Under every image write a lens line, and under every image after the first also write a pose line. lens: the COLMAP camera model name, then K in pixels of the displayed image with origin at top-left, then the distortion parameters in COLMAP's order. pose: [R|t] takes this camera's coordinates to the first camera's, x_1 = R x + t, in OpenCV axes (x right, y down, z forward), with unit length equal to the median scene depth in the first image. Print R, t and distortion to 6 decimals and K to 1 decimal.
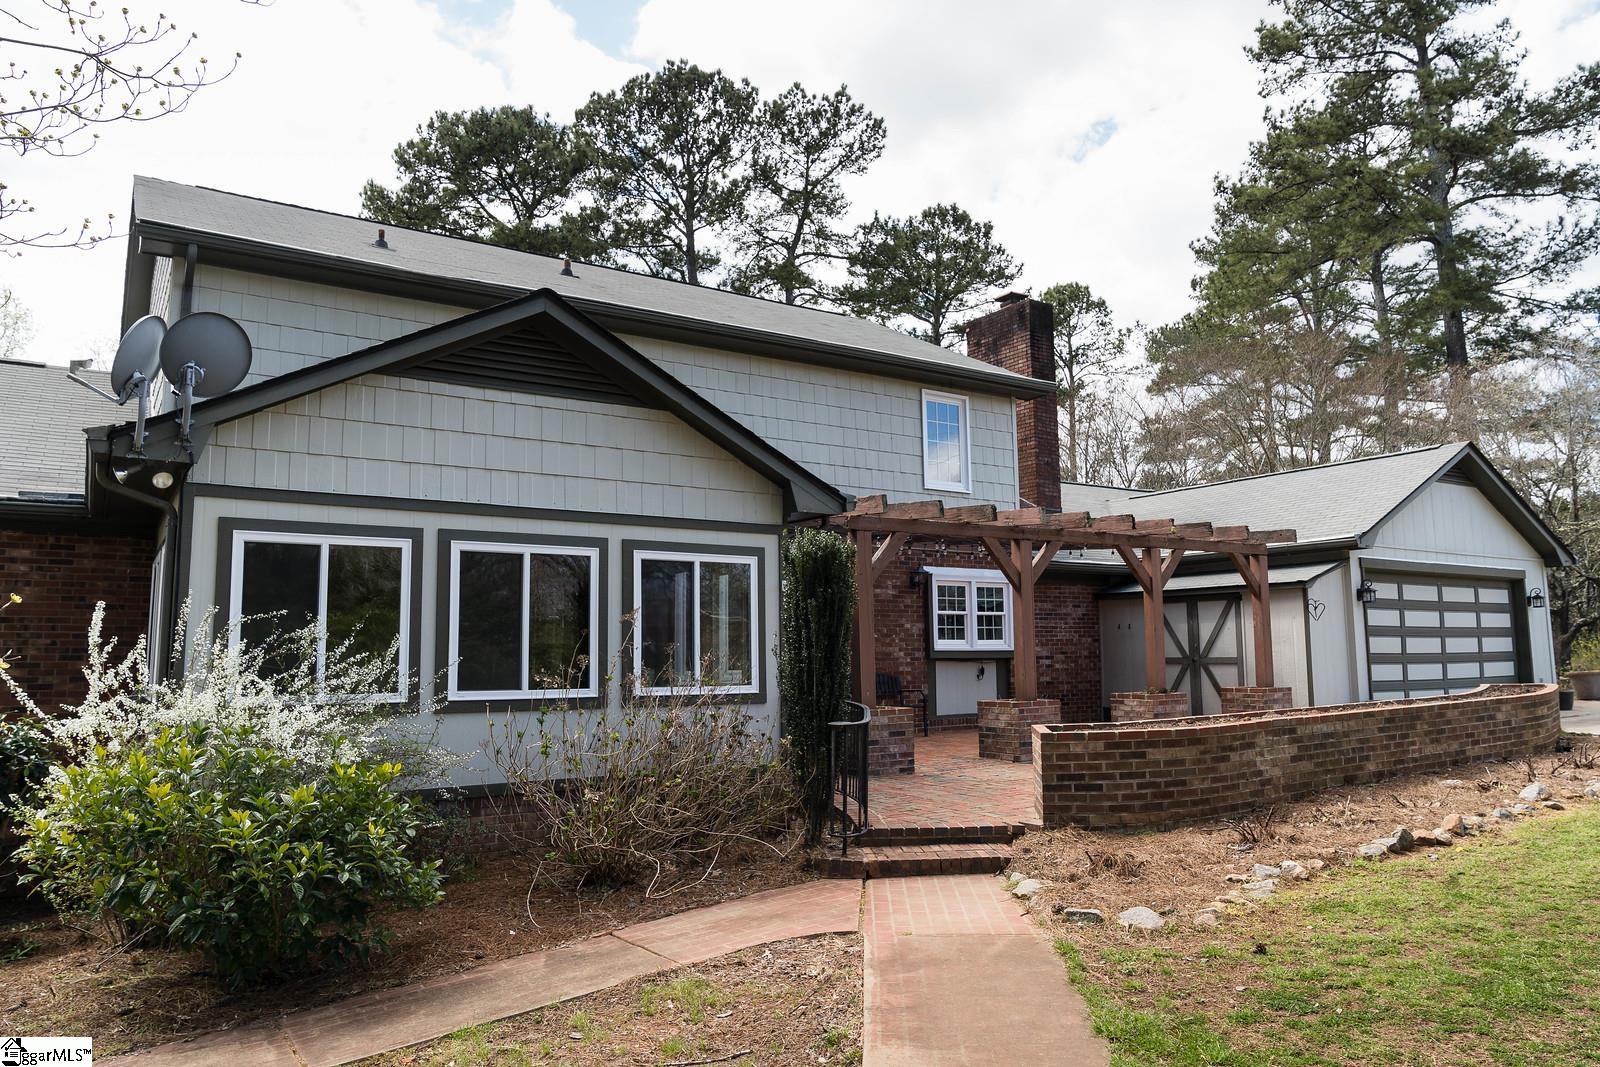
lens RADIAL K [[1067.2, 0, 800.0], [0, 1067.2, 533.5], [0, 0, 1]] dist [-0.016191, 0.005848]
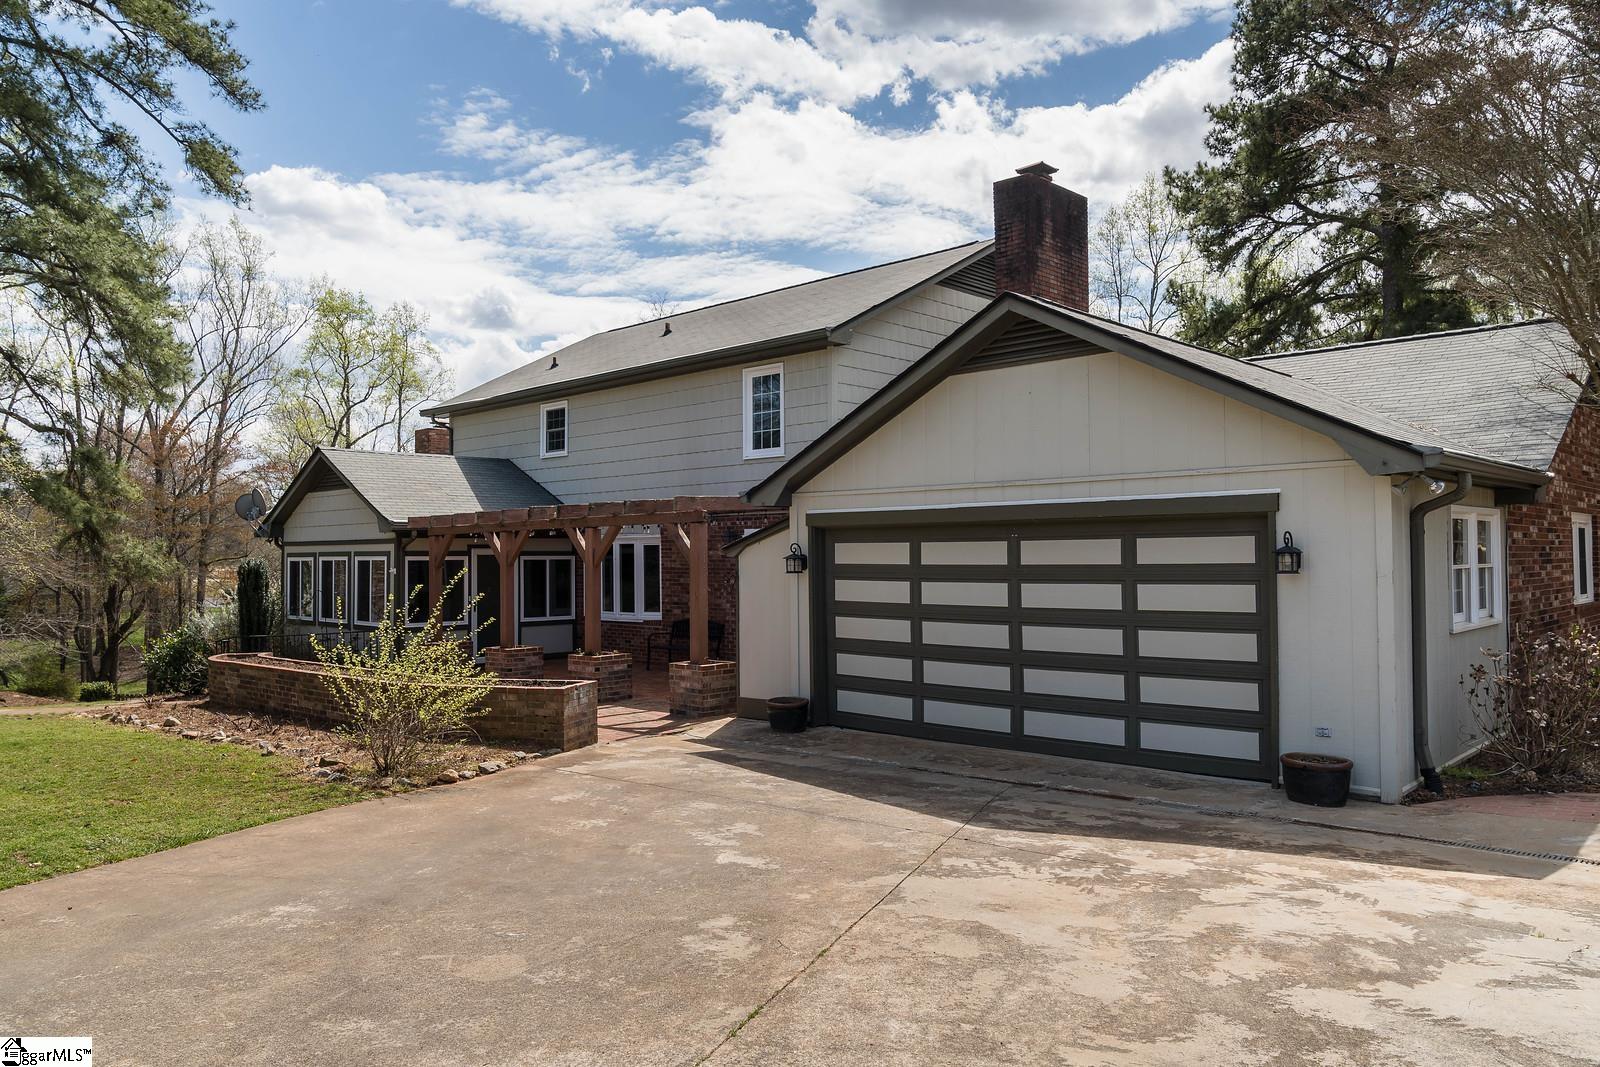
lens RADIAL K [[1121.1, 0, 800.0], [0, 1121.1, 533.5], [0, 0, 1]] dist [-0.015884, -0.000165]
pose [[0.220748, -0.009795, -0.975282, 1.367029], [0.118780, 0.992777, 0.016915, 0.023689], [0.968071, -0.119578, 0.220317, 0.846970]]
